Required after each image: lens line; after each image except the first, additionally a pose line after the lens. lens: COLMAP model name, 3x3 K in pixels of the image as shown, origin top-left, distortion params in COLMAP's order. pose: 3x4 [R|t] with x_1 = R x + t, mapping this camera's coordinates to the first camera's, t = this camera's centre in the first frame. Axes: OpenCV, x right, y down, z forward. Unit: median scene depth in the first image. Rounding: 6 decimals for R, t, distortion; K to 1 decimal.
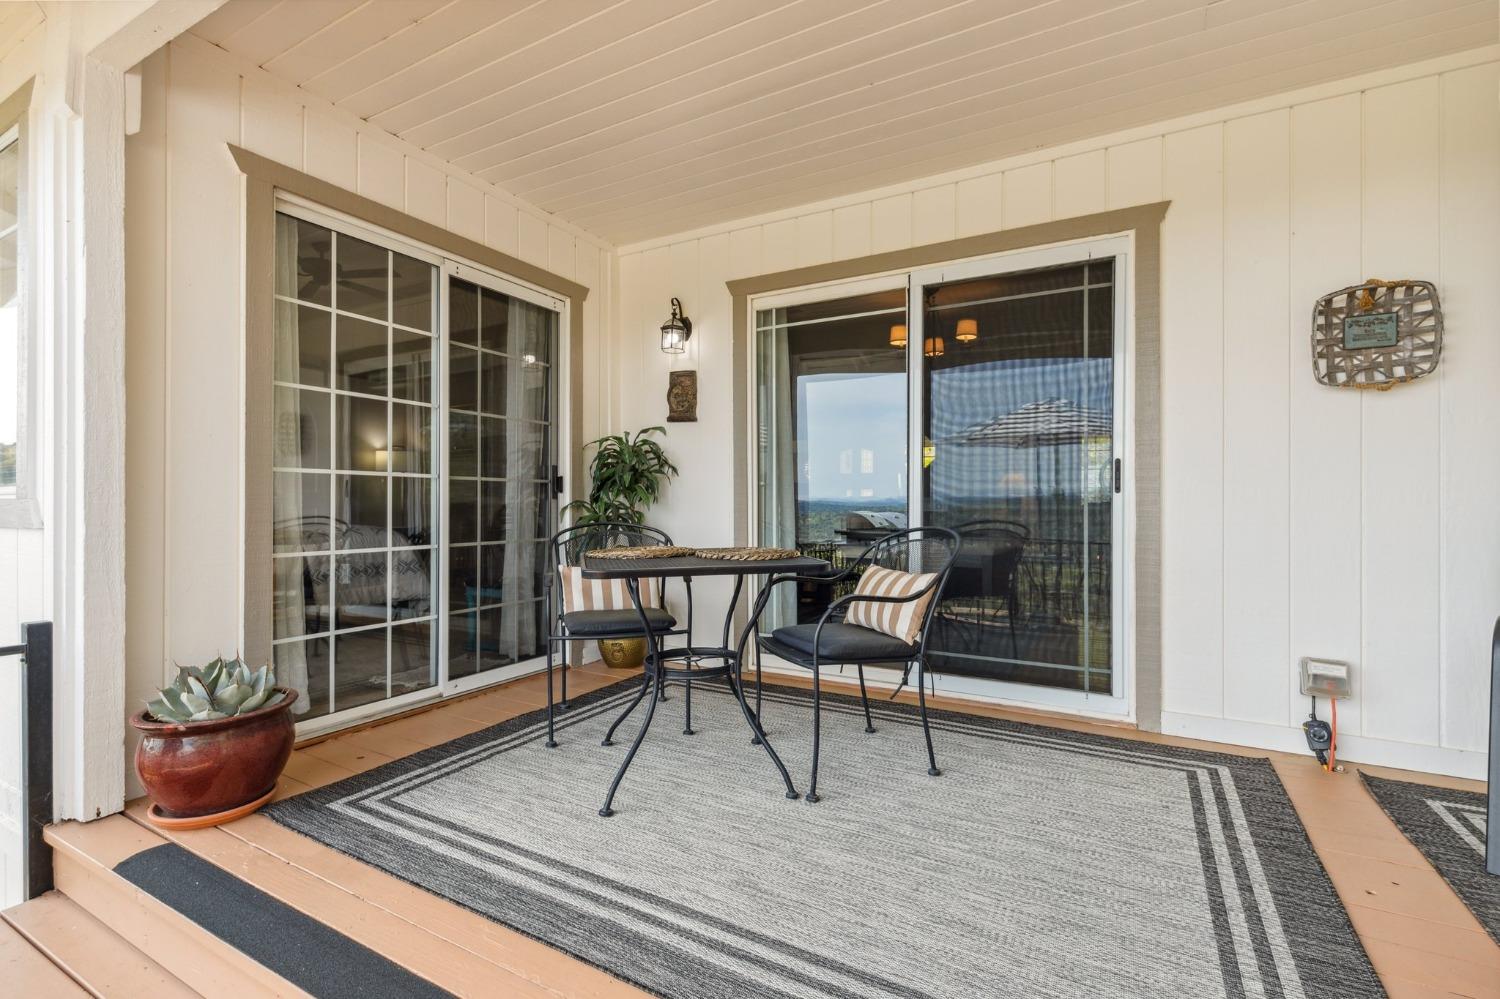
lens RADIAL K [[680.8, 0, 750.9], [0, 680.8, 502.3], [0, 0, 1]] dist [0.008860, 0.000015]
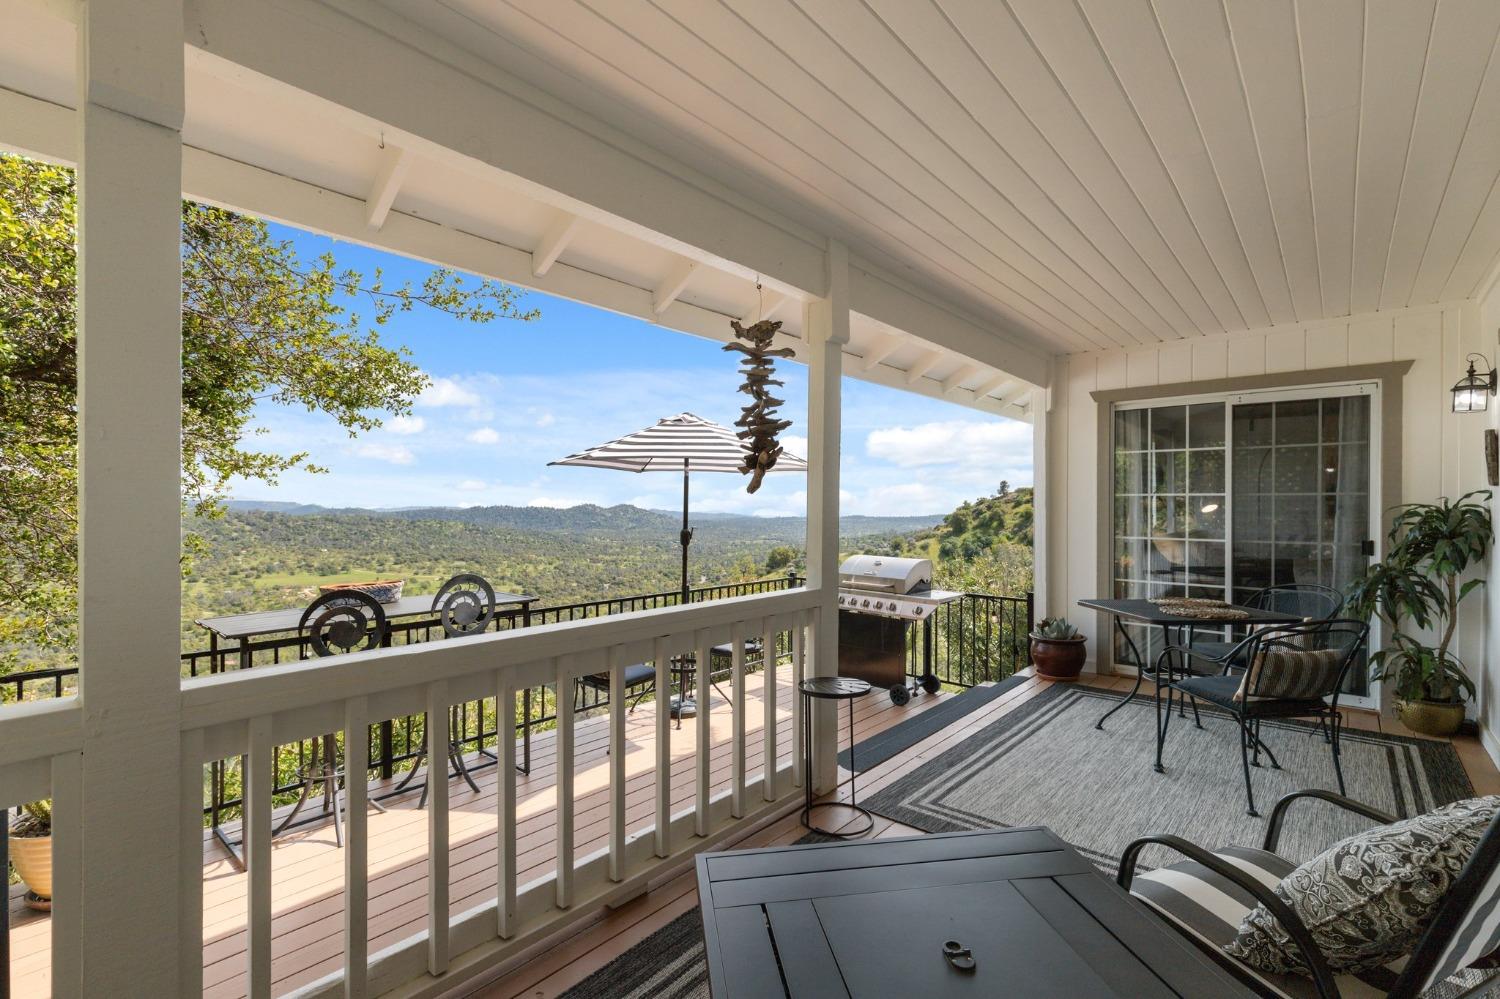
lens RADIAL K [[674.9, 0, 753.0], [0, 674.9, 513.3], [0, 0, 1]] dist [0.007726, -0.000454]
pose [[-0.200586, 0.005558, -0.979660, 1.061358], [-0.001827, 0.999980, 0.006047, -0.092429], [0.979674, 0.003003, -0.200572, 0.241044]]
